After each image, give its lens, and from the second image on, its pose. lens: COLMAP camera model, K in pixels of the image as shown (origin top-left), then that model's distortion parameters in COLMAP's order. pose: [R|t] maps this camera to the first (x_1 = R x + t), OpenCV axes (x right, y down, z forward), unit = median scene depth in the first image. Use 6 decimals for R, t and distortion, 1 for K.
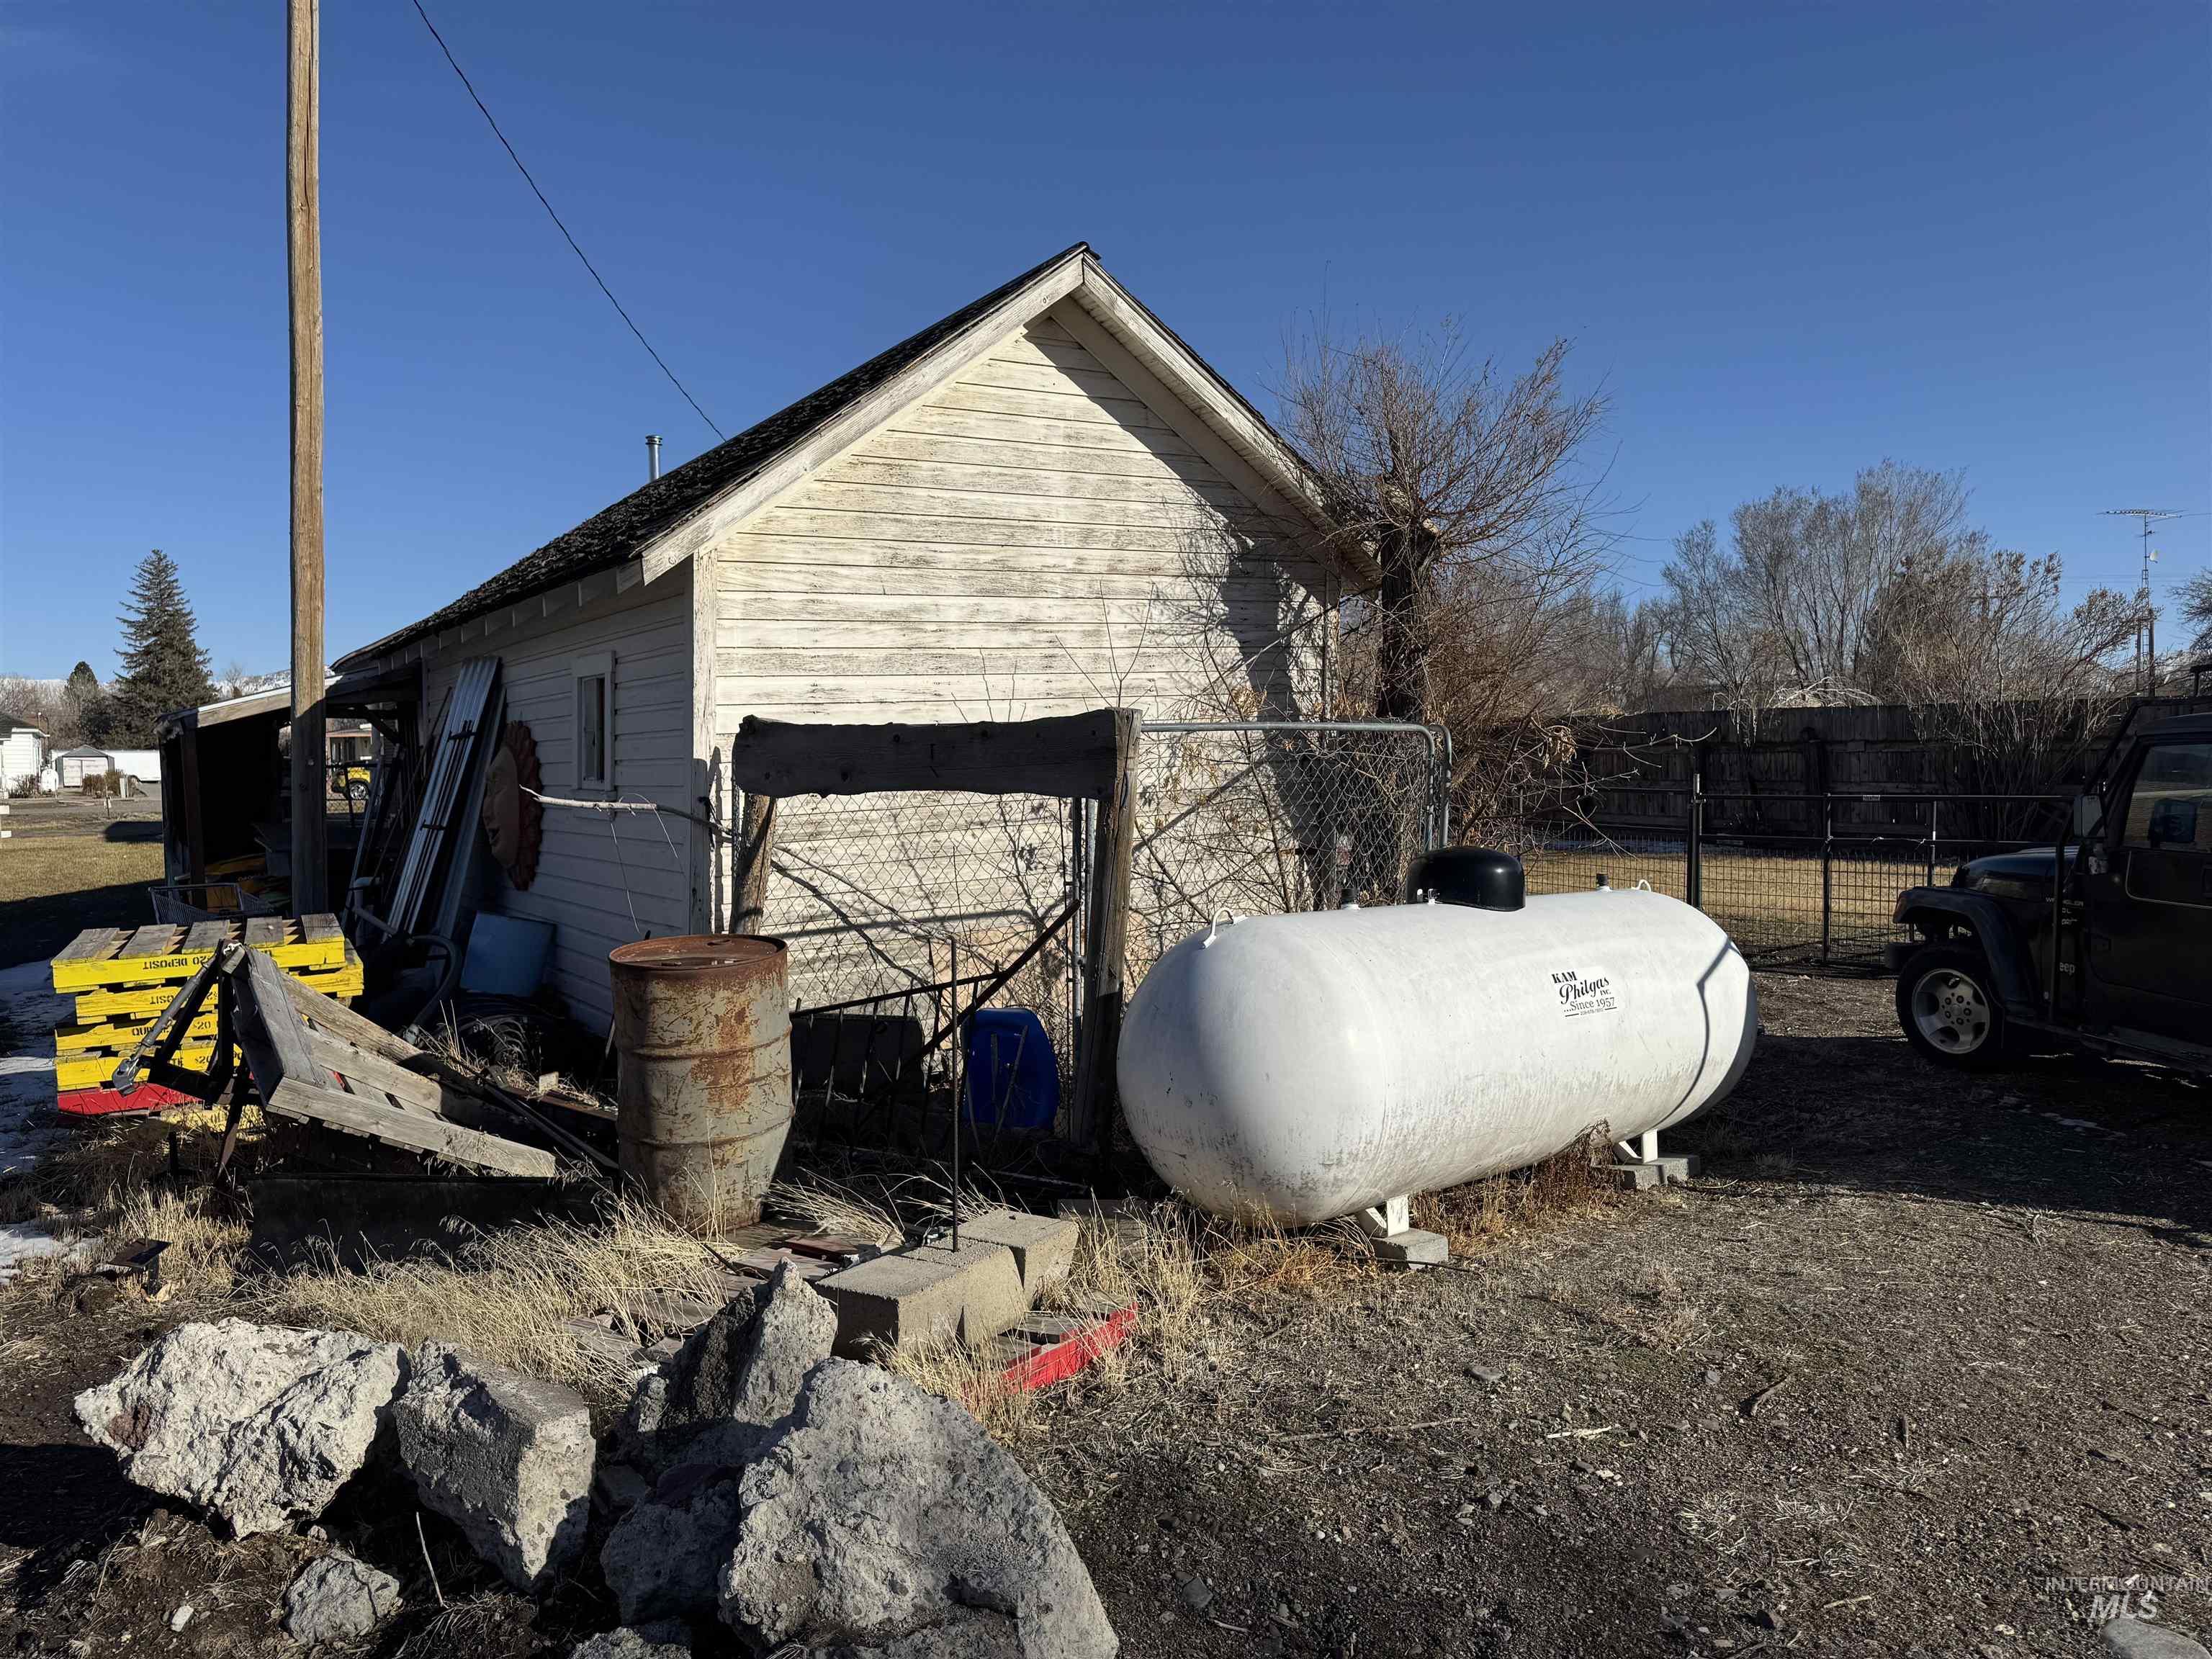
lens RADIAL K [[1564.6, 0, 1111.9], [0, 1564.6, 805.1], [0, 0, 1]] dist [0.070571, -0.116050]
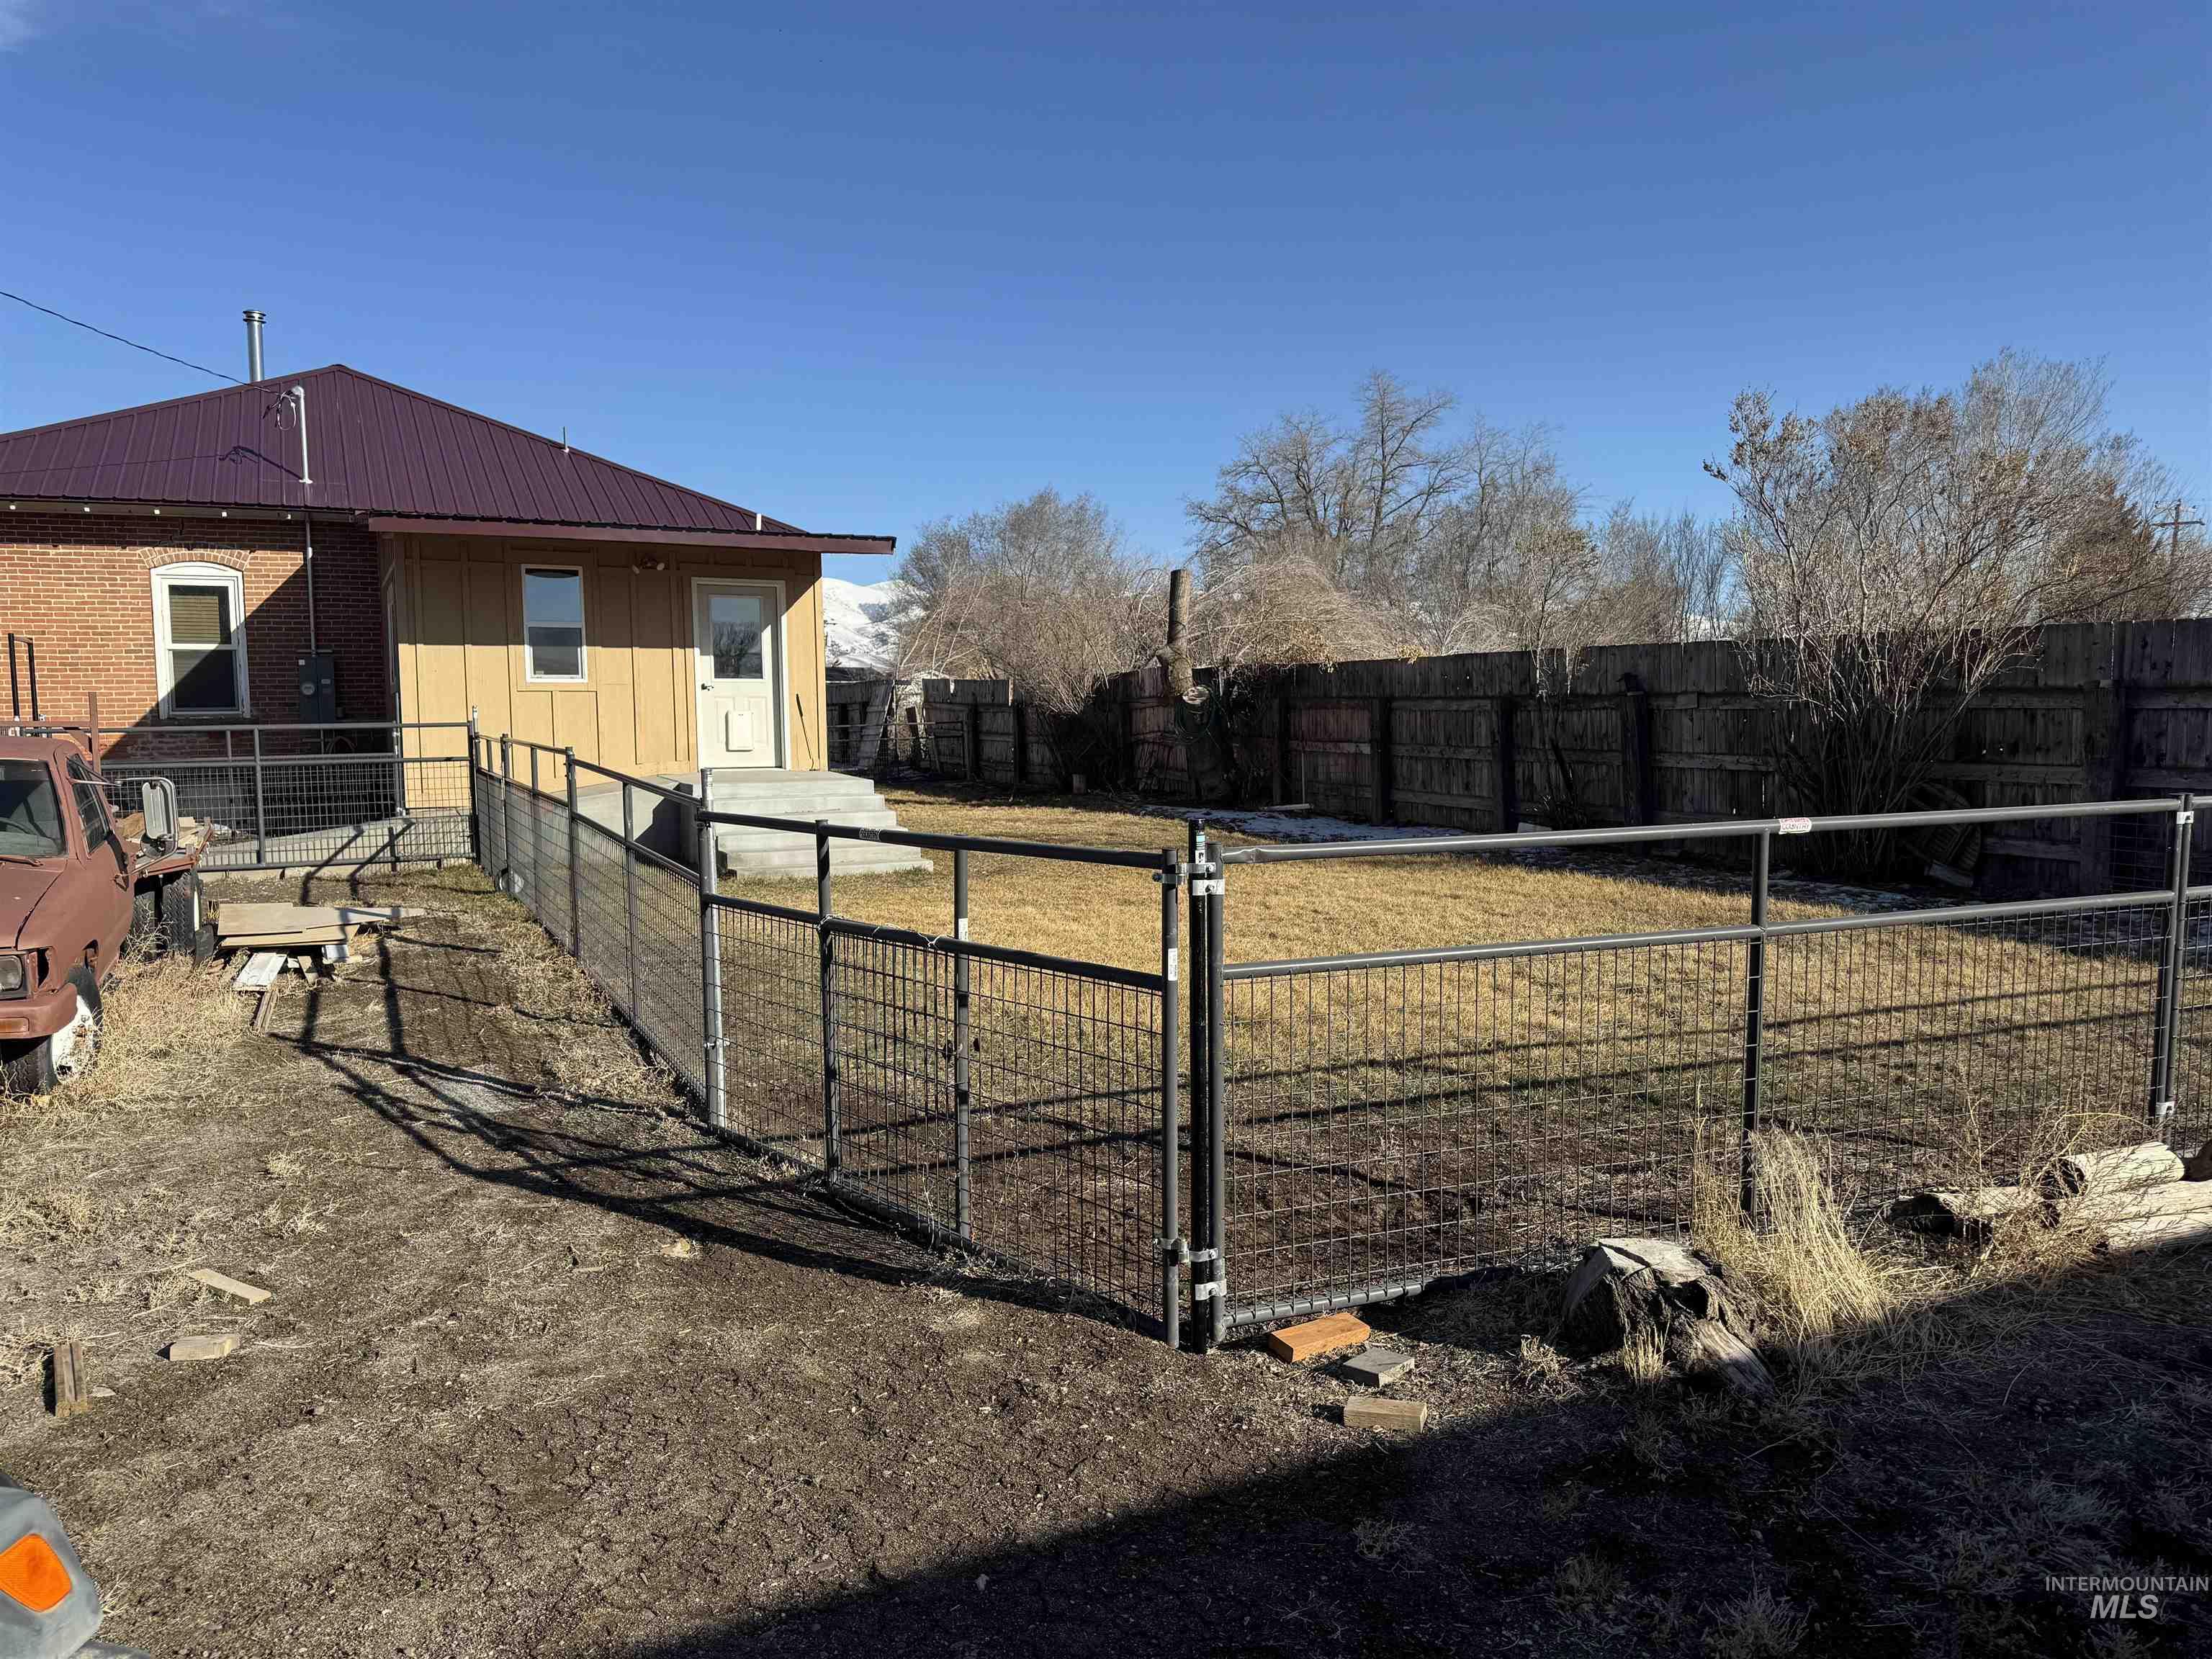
lens RADIAL K [[1575.6, 0, 1112.1], [0, 1575.6, 825.0], [0, 0, 1]] dist [0.034737, -0.033386]
pose [[0.994366, 0.011654, -0.105361, 0.289430], [-0.006695, 0.998858, 0.047299, -0.014091], [0.105792, -0.046327, 0.993309, 0.283129]]
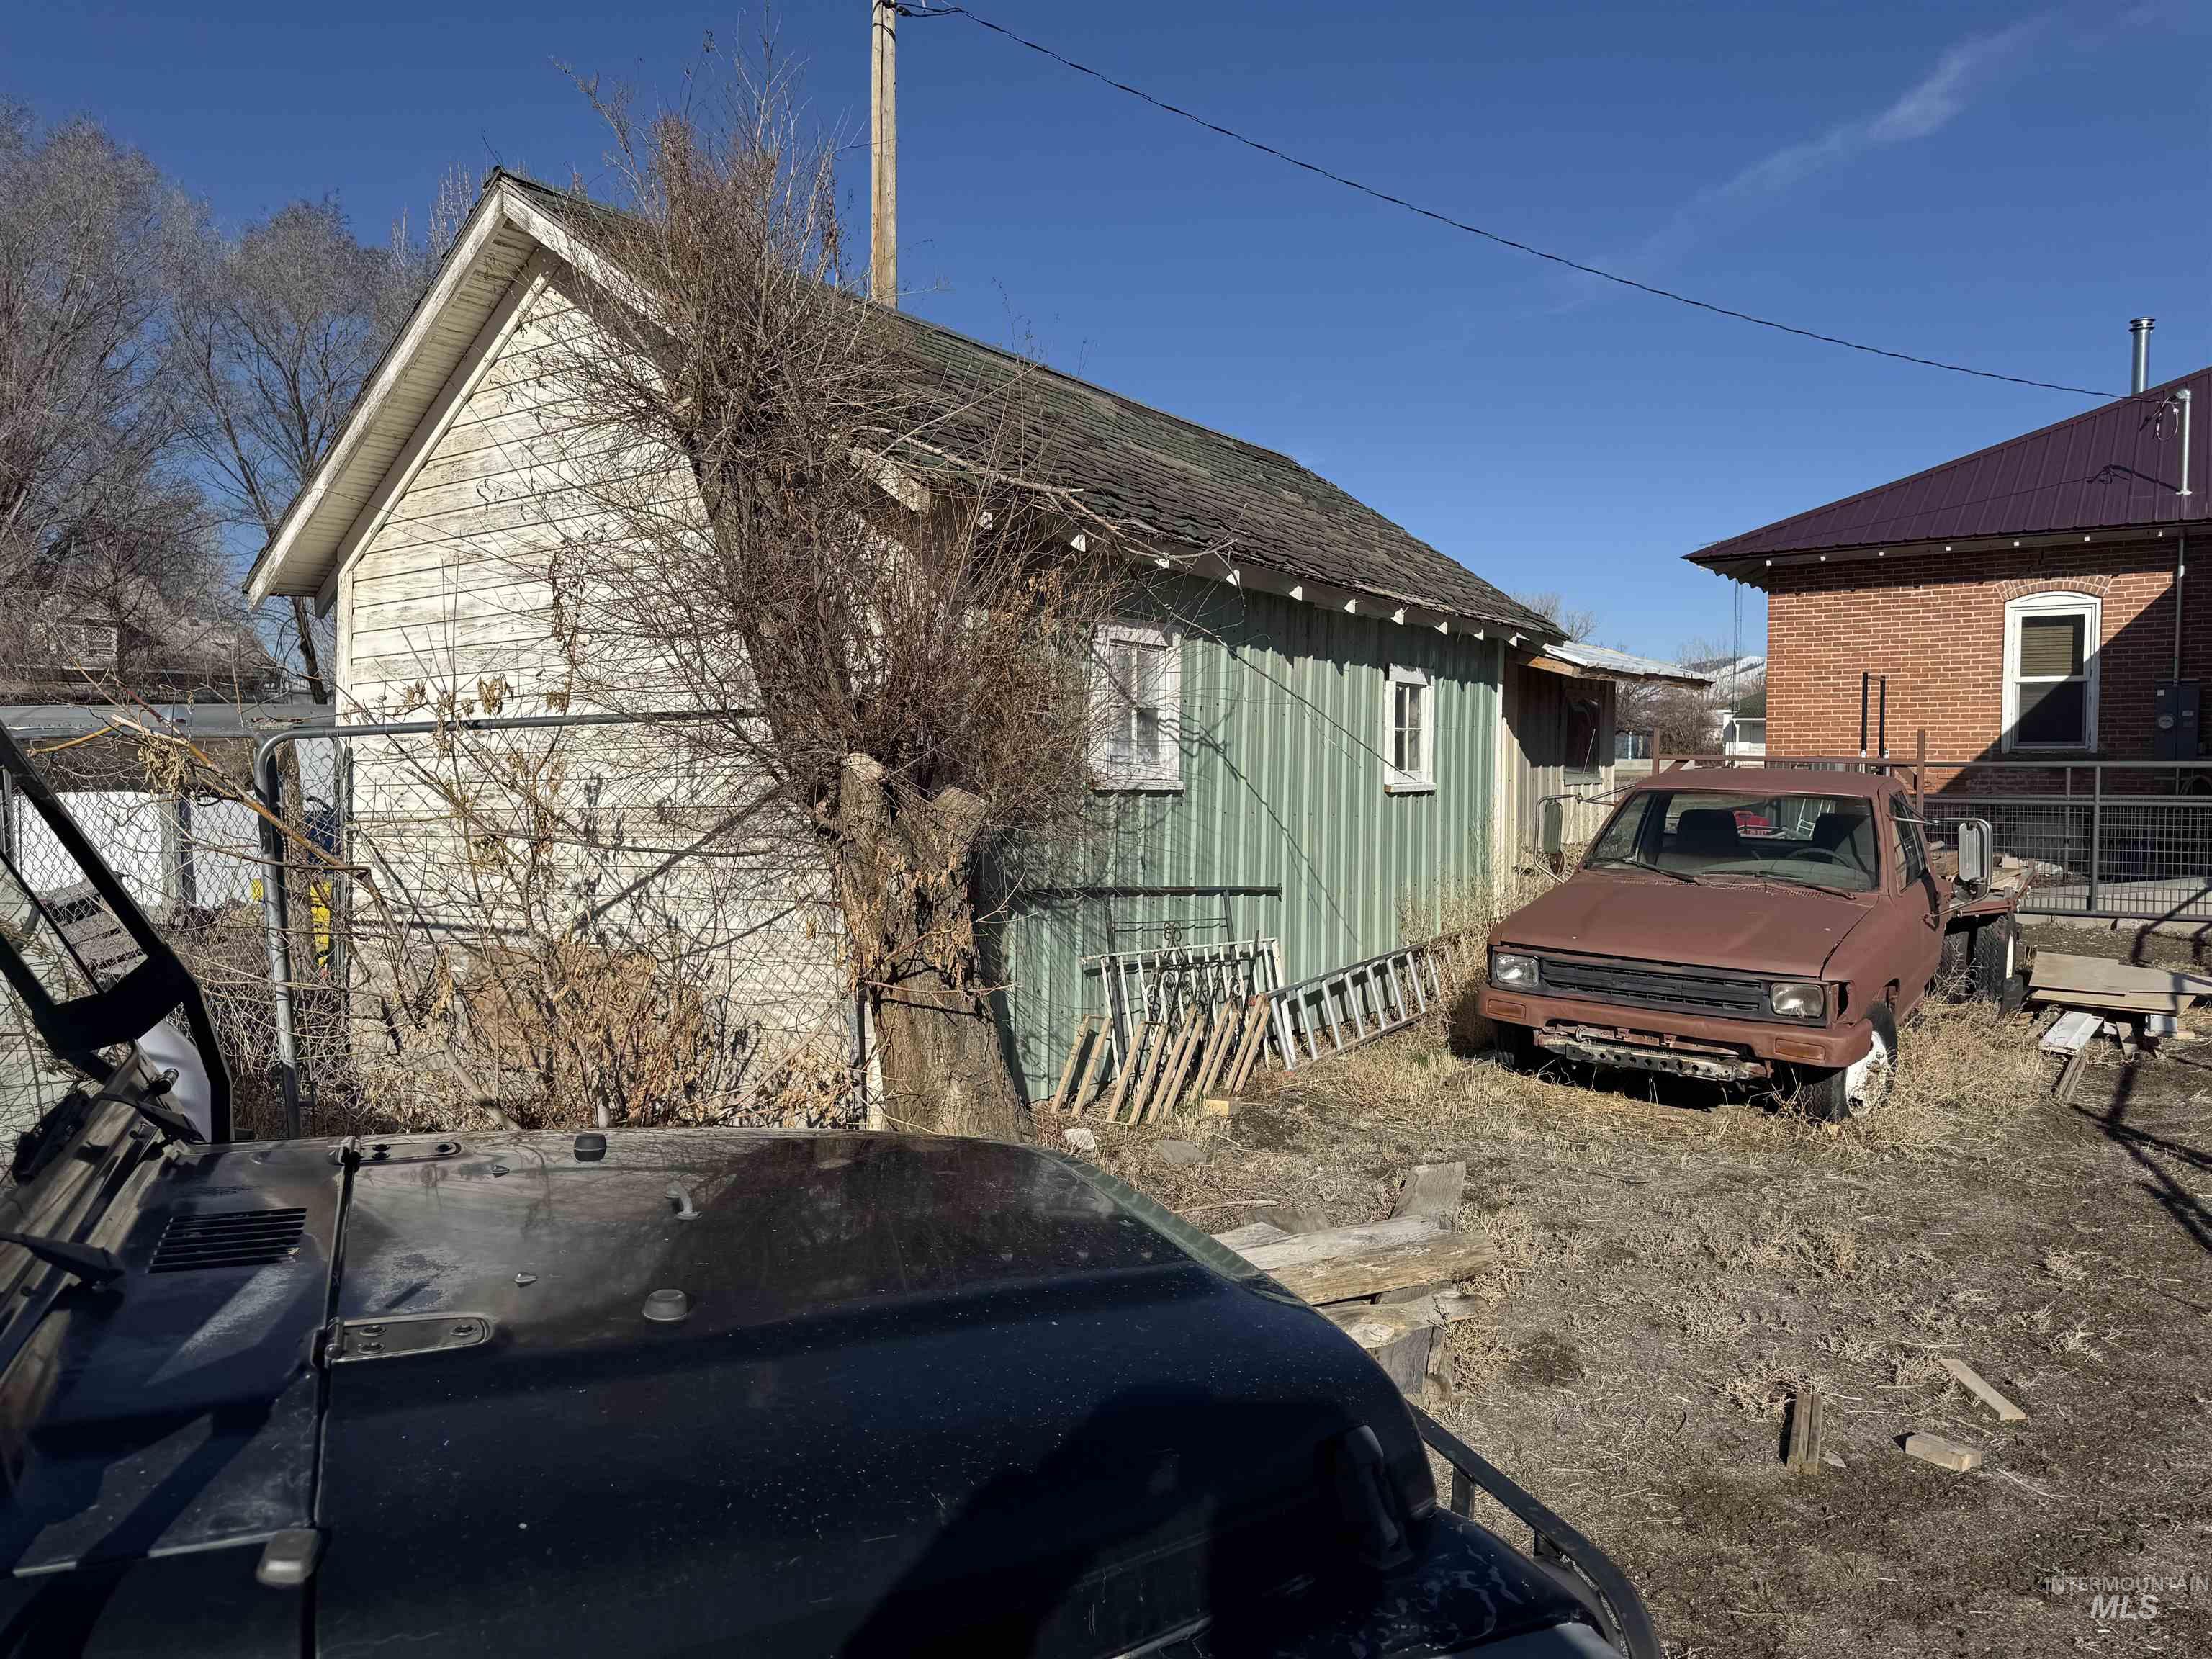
lens RADIAL K [[1582.0, 0, 1067.9], [0, 1582.0, 825.5], [0, 0, 1]] dist [0.009454, -0.008340]
pose [[0.379072, 0.059776, -0.923434, 0.283933], [-0.032086, 0.998160, 0.051442, -0.015893], [0.924811, 0.010129, 0.380293, 0.297761]]
